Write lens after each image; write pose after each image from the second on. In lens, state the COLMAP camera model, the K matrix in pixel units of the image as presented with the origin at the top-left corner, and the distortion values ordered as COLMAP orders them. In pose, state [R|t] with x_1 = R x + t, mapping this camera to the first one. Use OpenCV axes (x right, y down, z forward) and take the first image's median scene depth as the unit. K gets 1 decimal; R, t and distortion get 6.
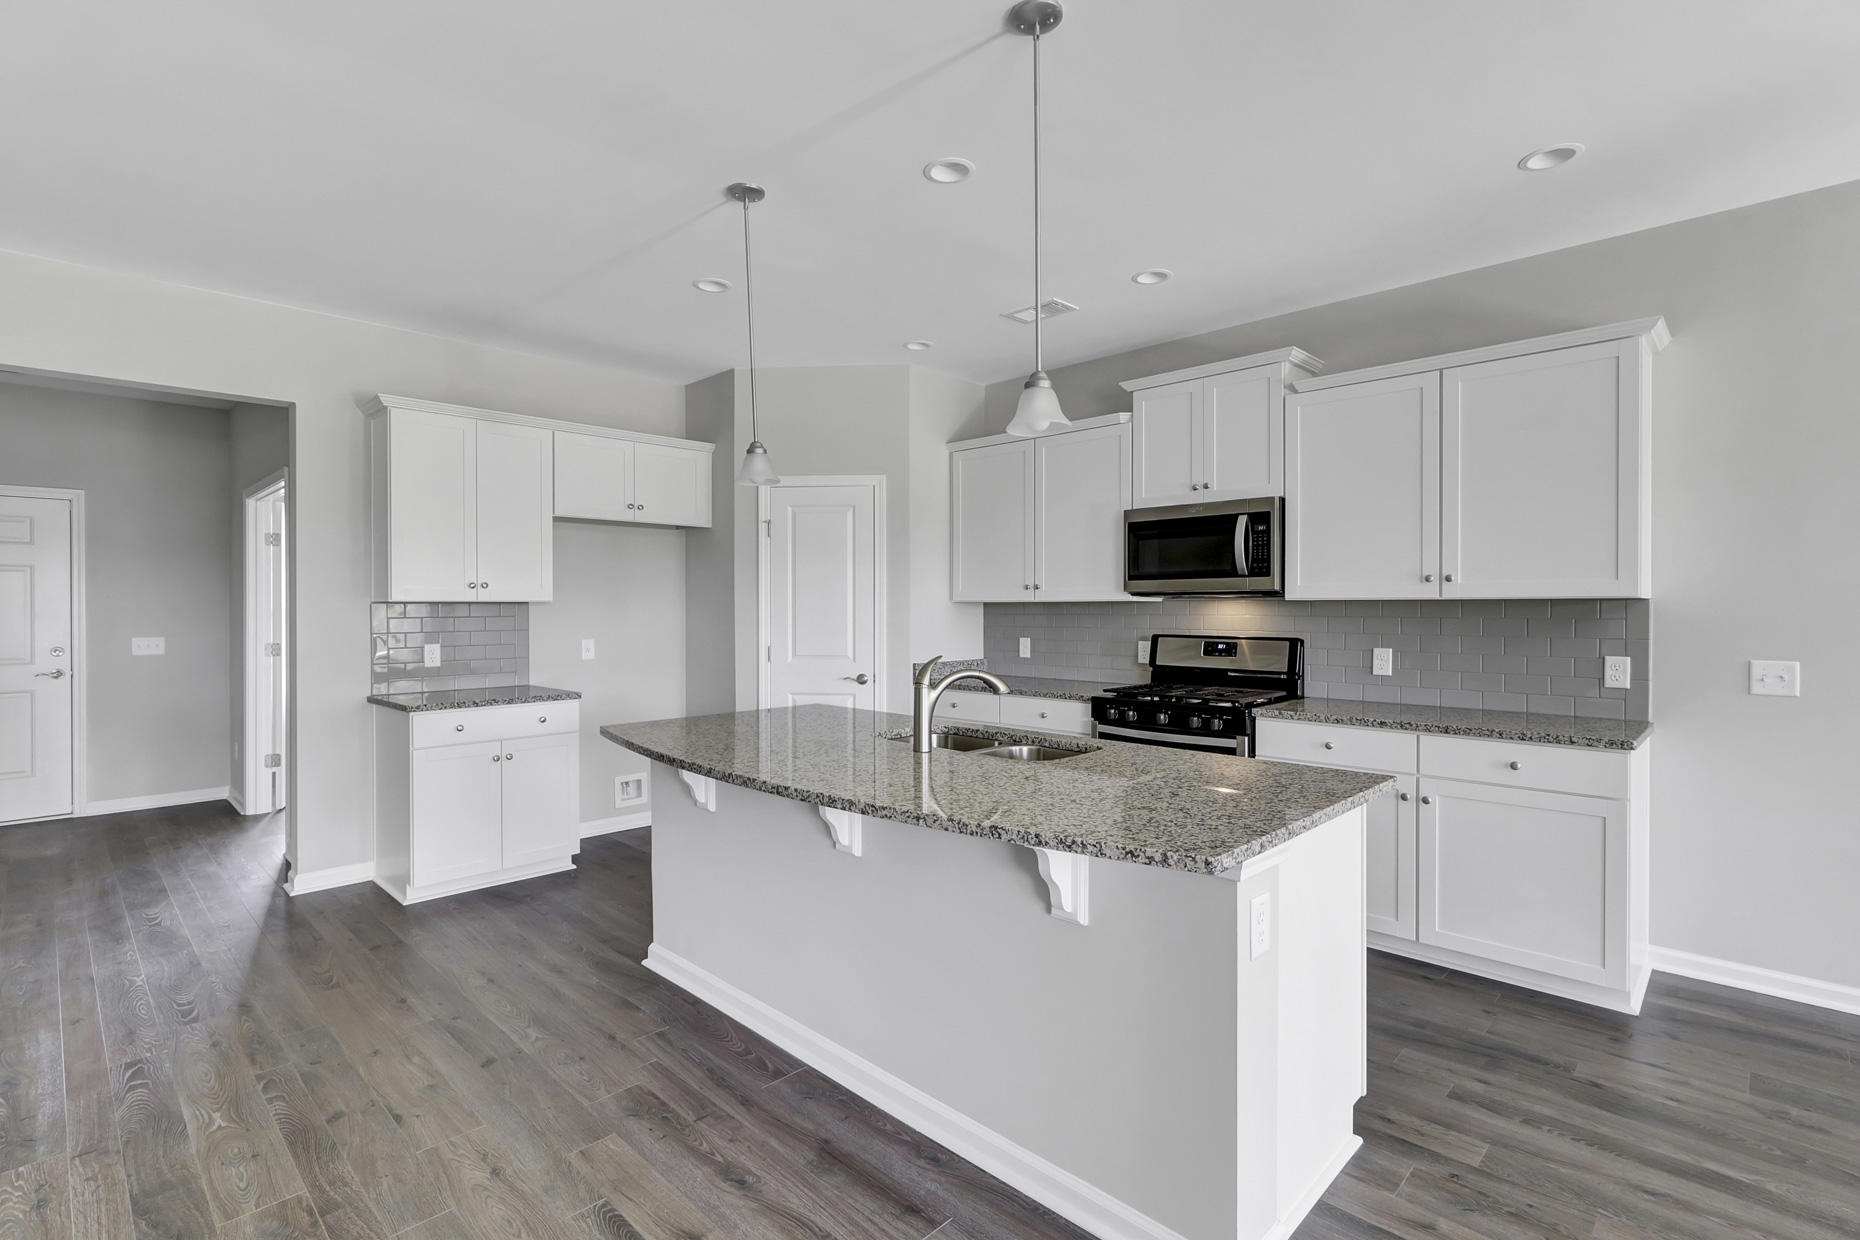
lens RADIAL K [[860.3, 0, 896.4], [0, 860.3, 610.7], [0, 0, 1]] dist [0.005297, 0.000028]
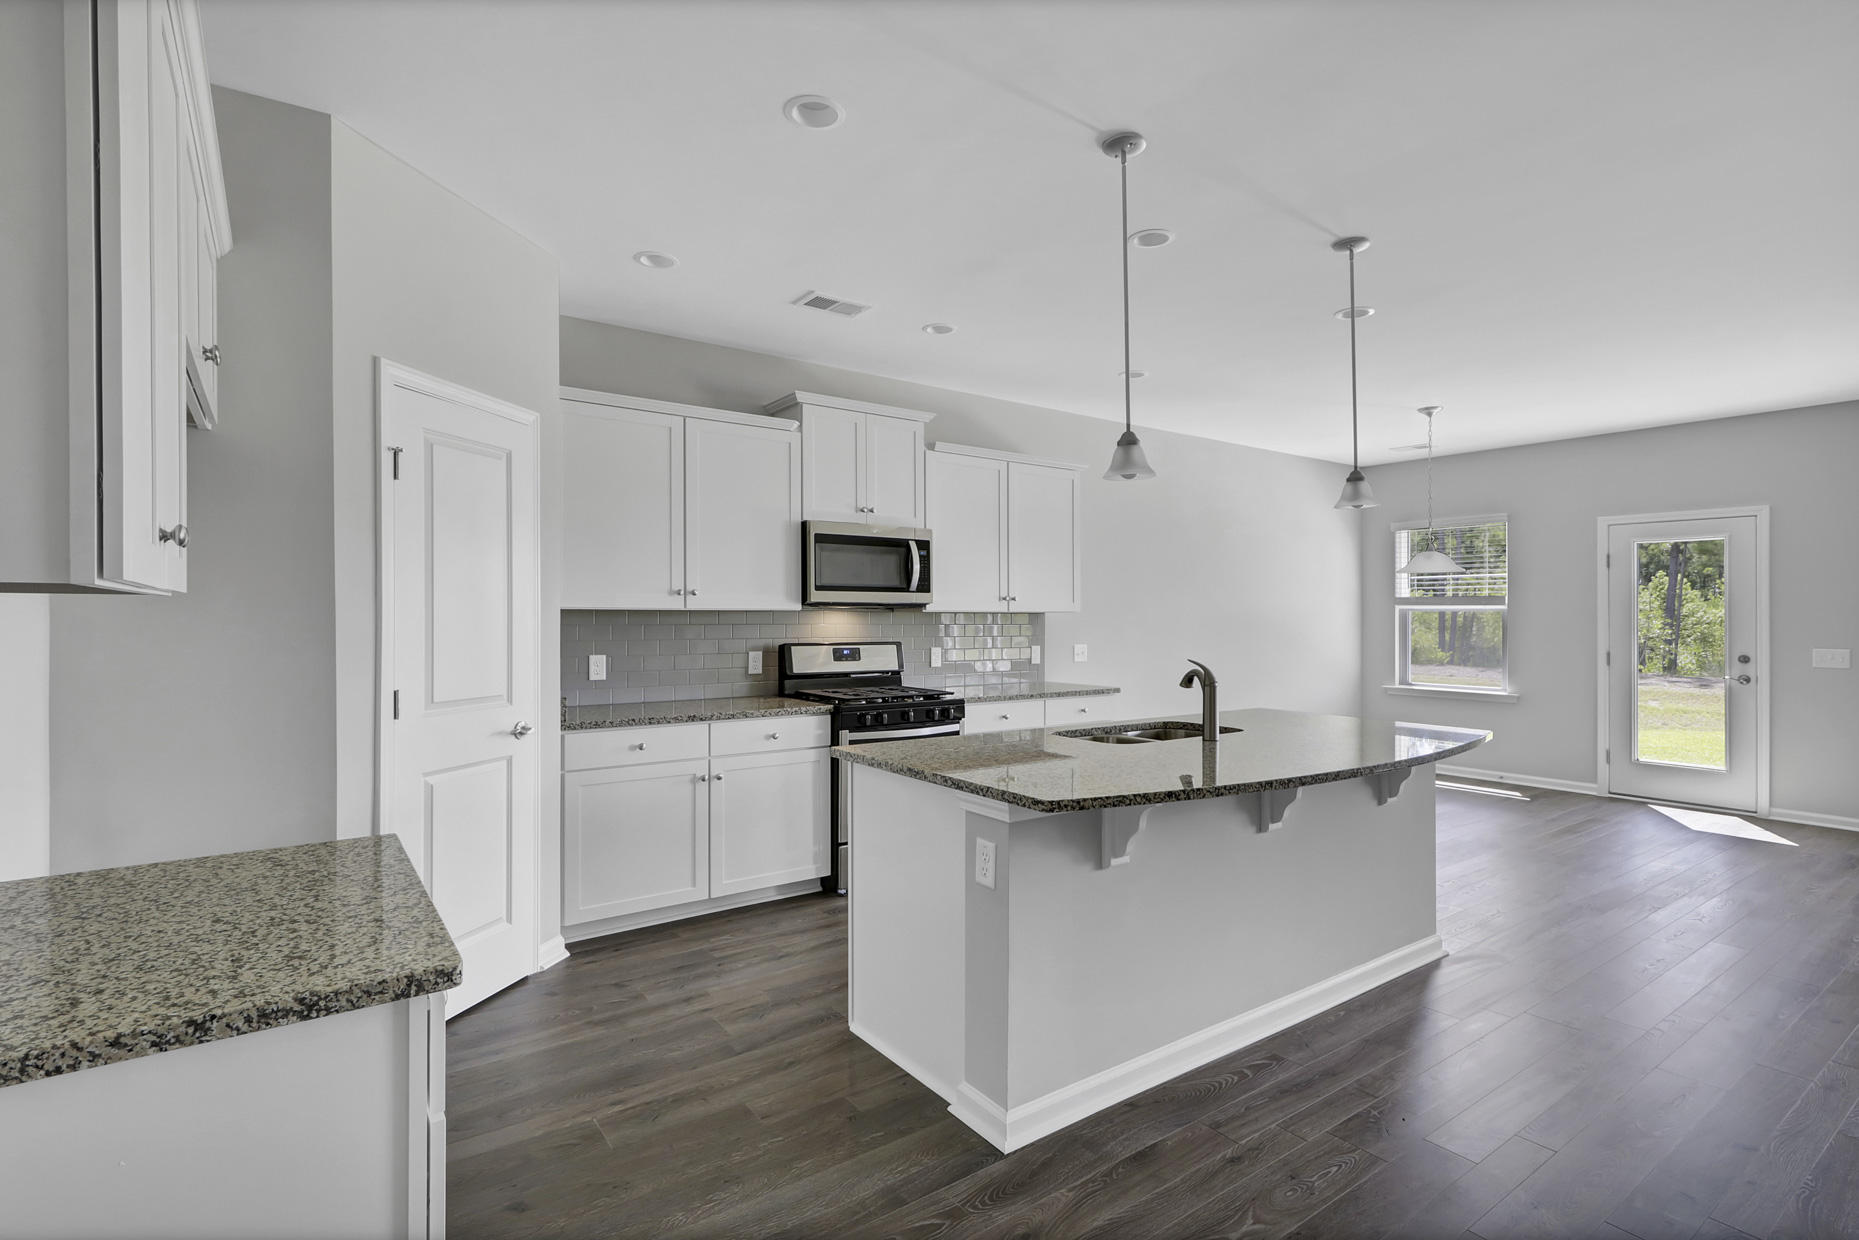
lens RADIAL K [[859.8, 0, 921.9], [0, 859.8, 621.7], [0, 0, 1]] dist [0.005297, 0.000028]
pose [[0.180885, -0.004436, 0.983494, -0.669140], [0.000810, 0.999990, 0.004361, -0.002792], [-0.983504, 0.000008, 0.180887, 0.657197]]
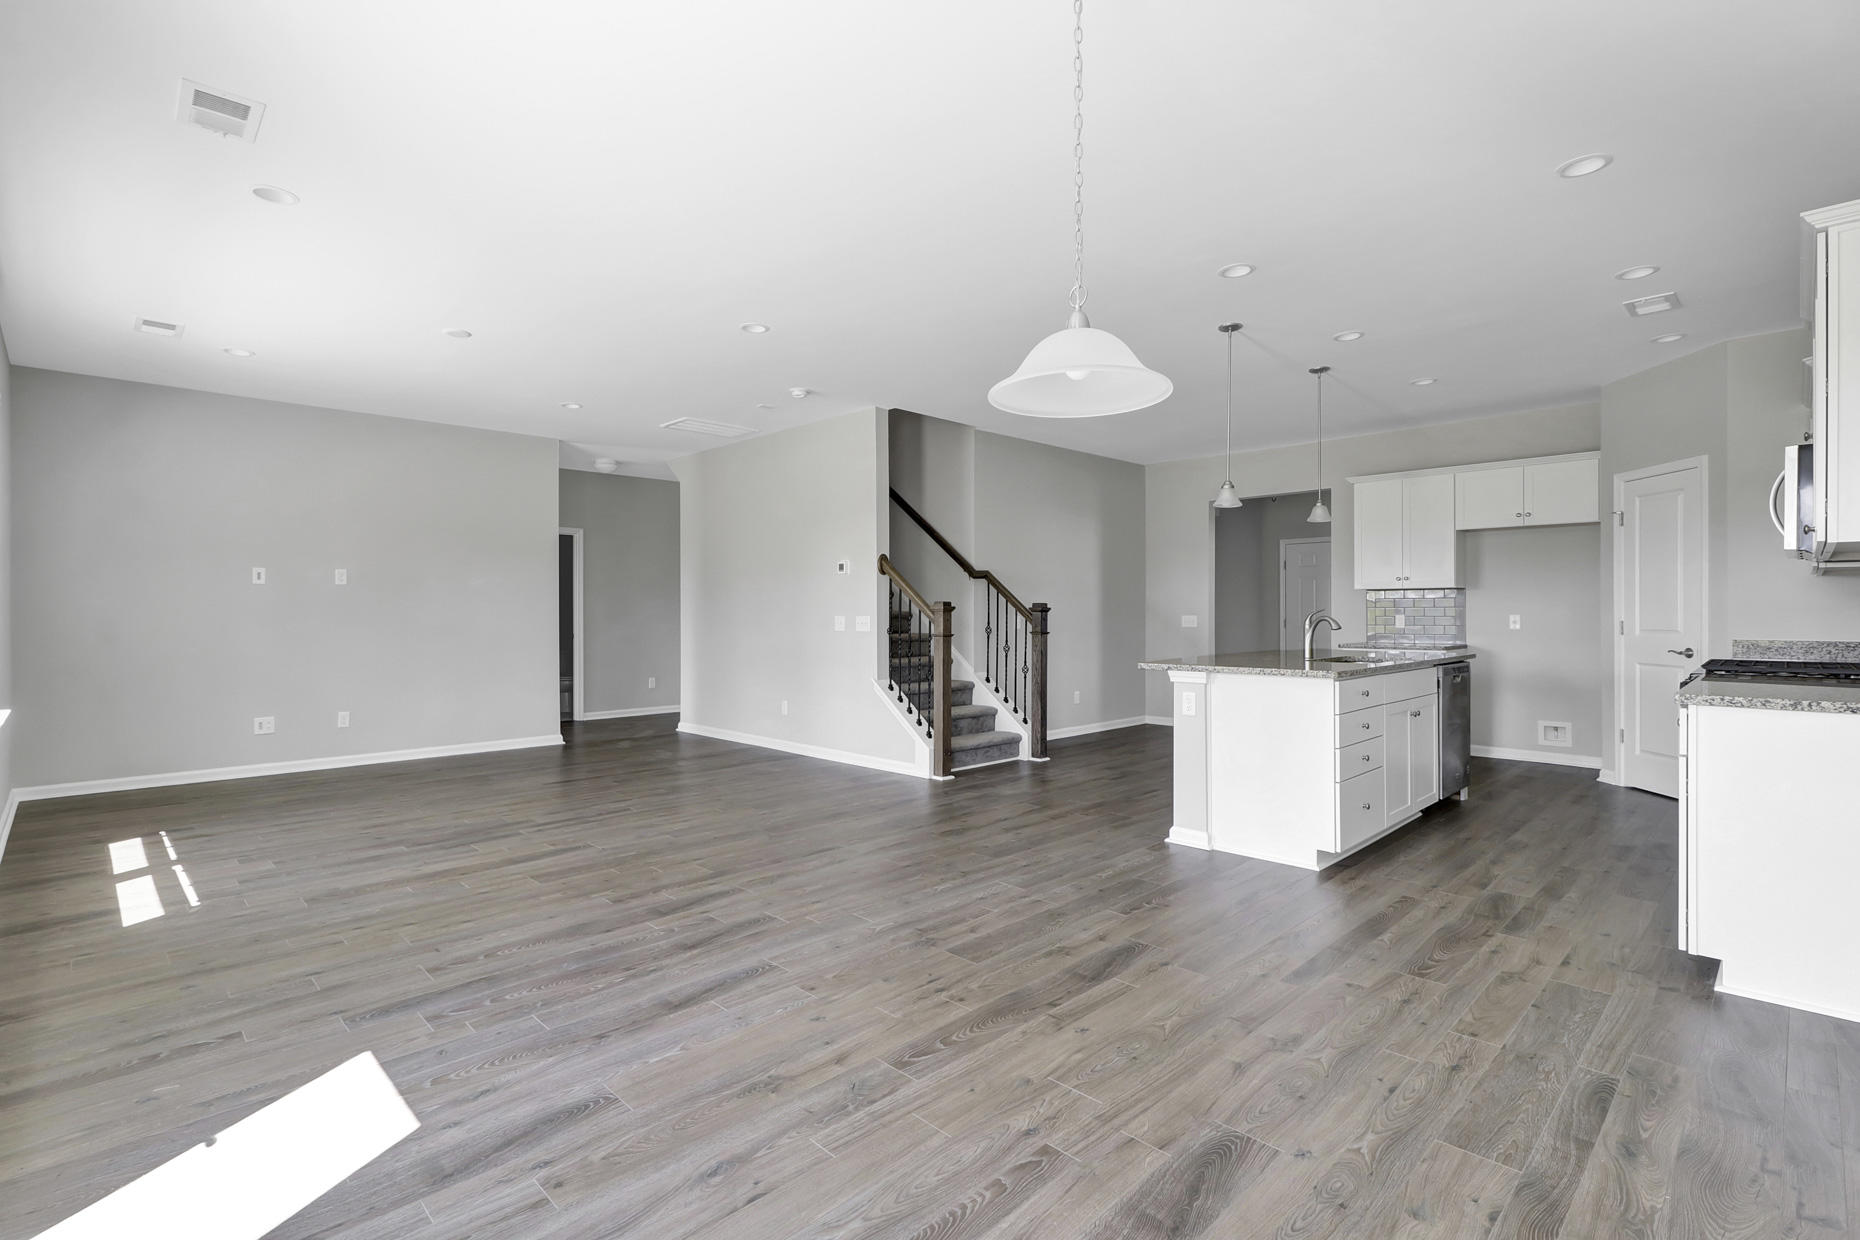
lens RADIAL K [[860.3, 0, 930.9], [0, 860.3, 616.8], [0, 0, 1]] dist [0.005297, 0.000028]
pose [[-0.004990, 0.003240, -0.999982, 1.064437], [-0.003903, 0.999987, 0.003259, 0.037831], [0.999980, 0.003919, -0.004978, 0.090251]]
